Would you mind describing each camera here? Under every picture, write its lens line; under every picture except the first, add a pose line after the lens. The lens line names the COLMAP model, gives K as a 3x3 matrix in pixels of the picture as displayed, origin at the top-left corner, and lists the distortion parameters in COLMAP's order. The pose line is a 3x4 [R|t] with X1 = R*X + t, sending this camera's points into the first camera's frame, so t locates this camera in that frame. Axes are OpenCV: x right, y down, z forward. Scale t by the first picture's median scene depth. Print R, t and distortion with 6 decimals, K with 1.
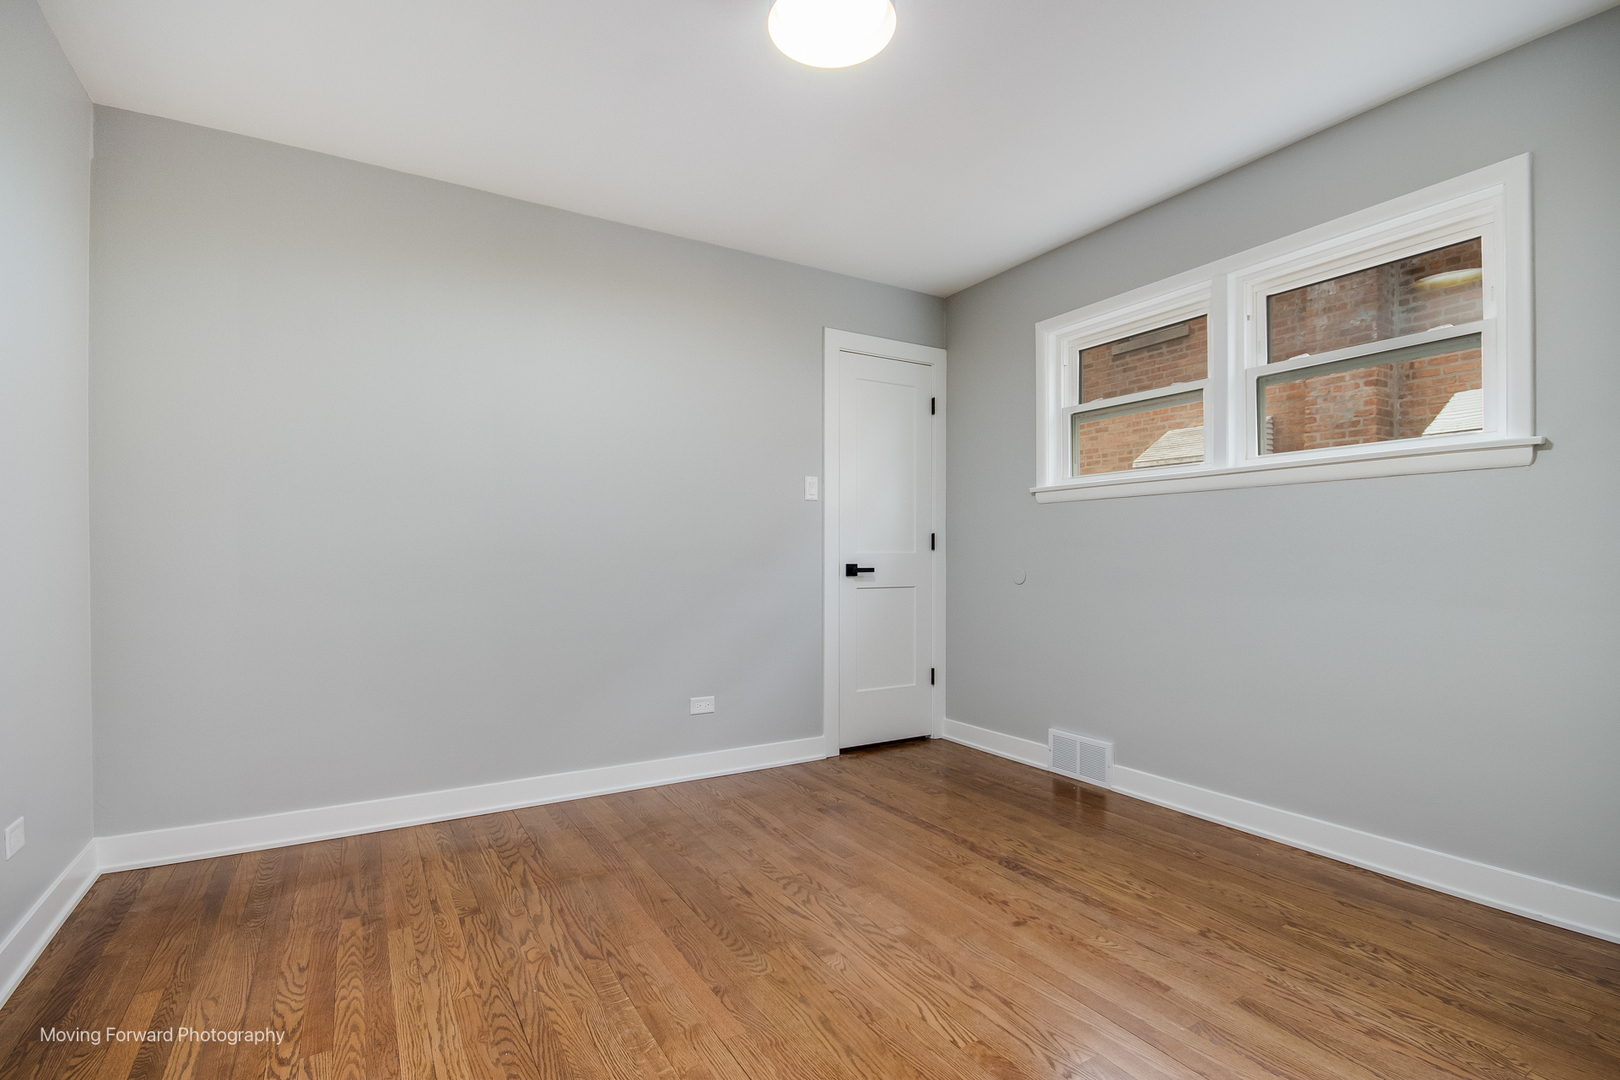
lens RADIAL K [[779.7, 0, 814.3], [0, 779.7, 551.9], [0, 0, 1]] dist [-0.000391, 0.000001]
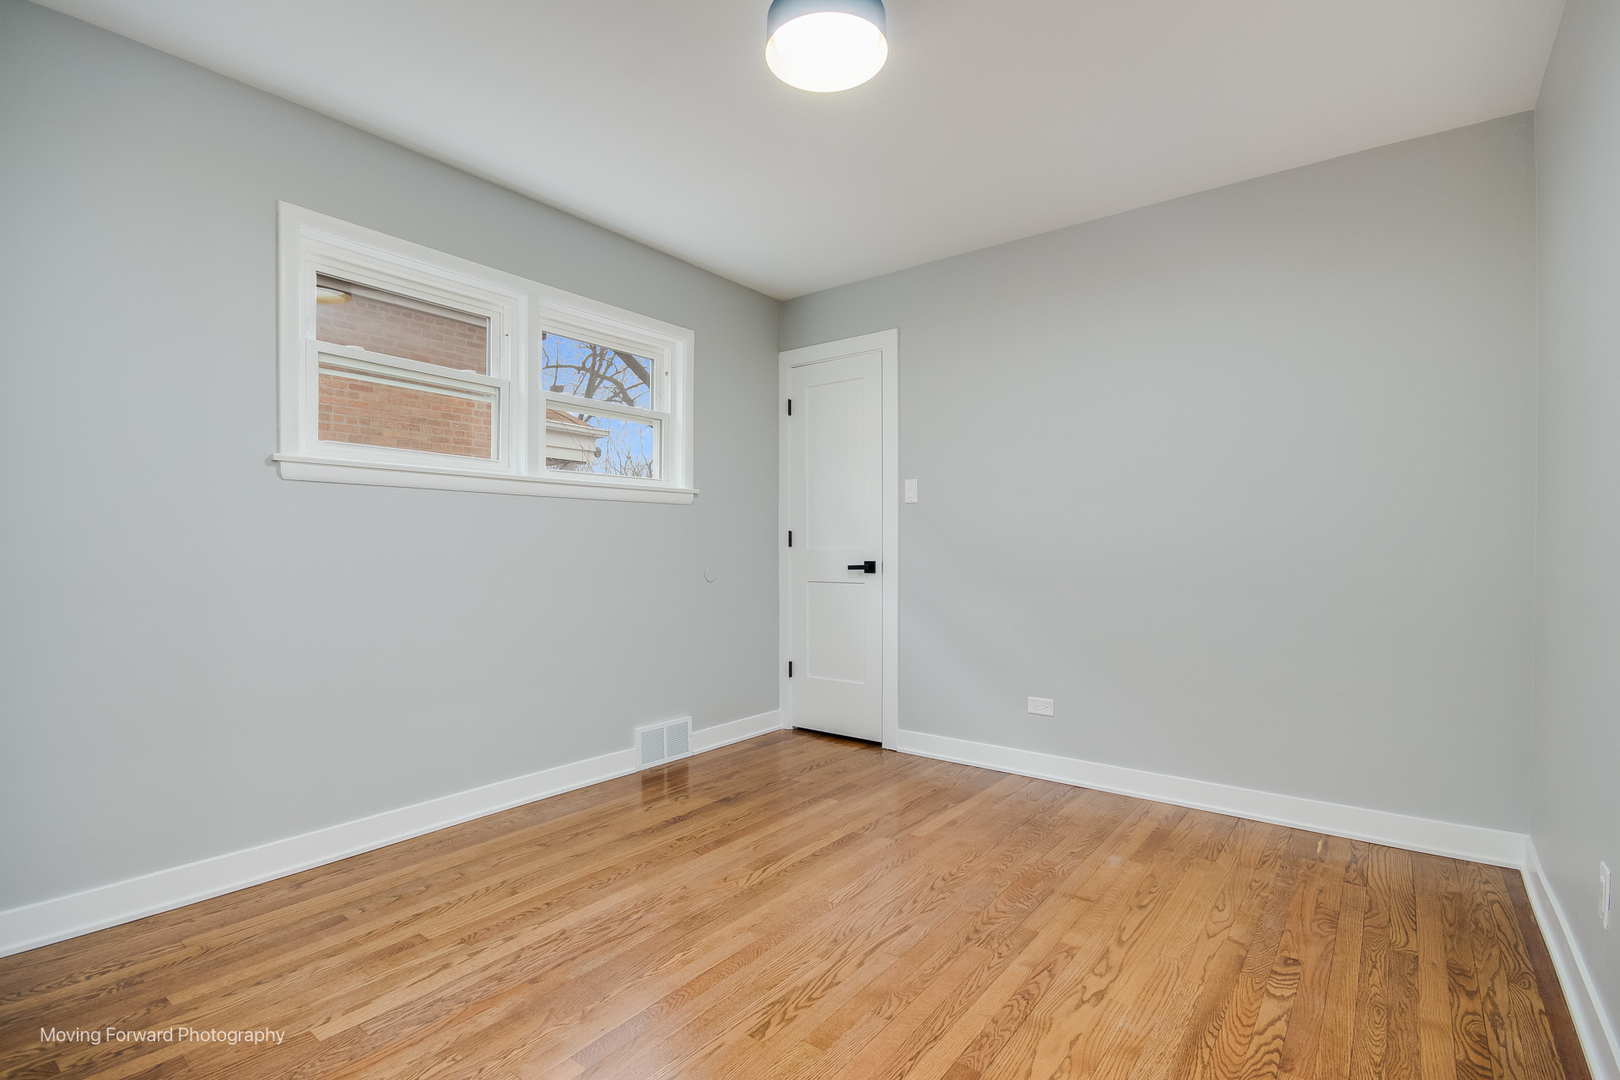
lens RADIAL K [[779.7, 0, 814.3], [0, 779.7, 551.9], [0, 0, 1]] dist [-0.000391, 0.000001]
pose [[-0.379225, 0.001481, 0.925303, -0.734574], [-0.002594, 0.999993, -0.002664, 0.002513], [-0.925301, -0.003411, -0.379218, 1.218642]]
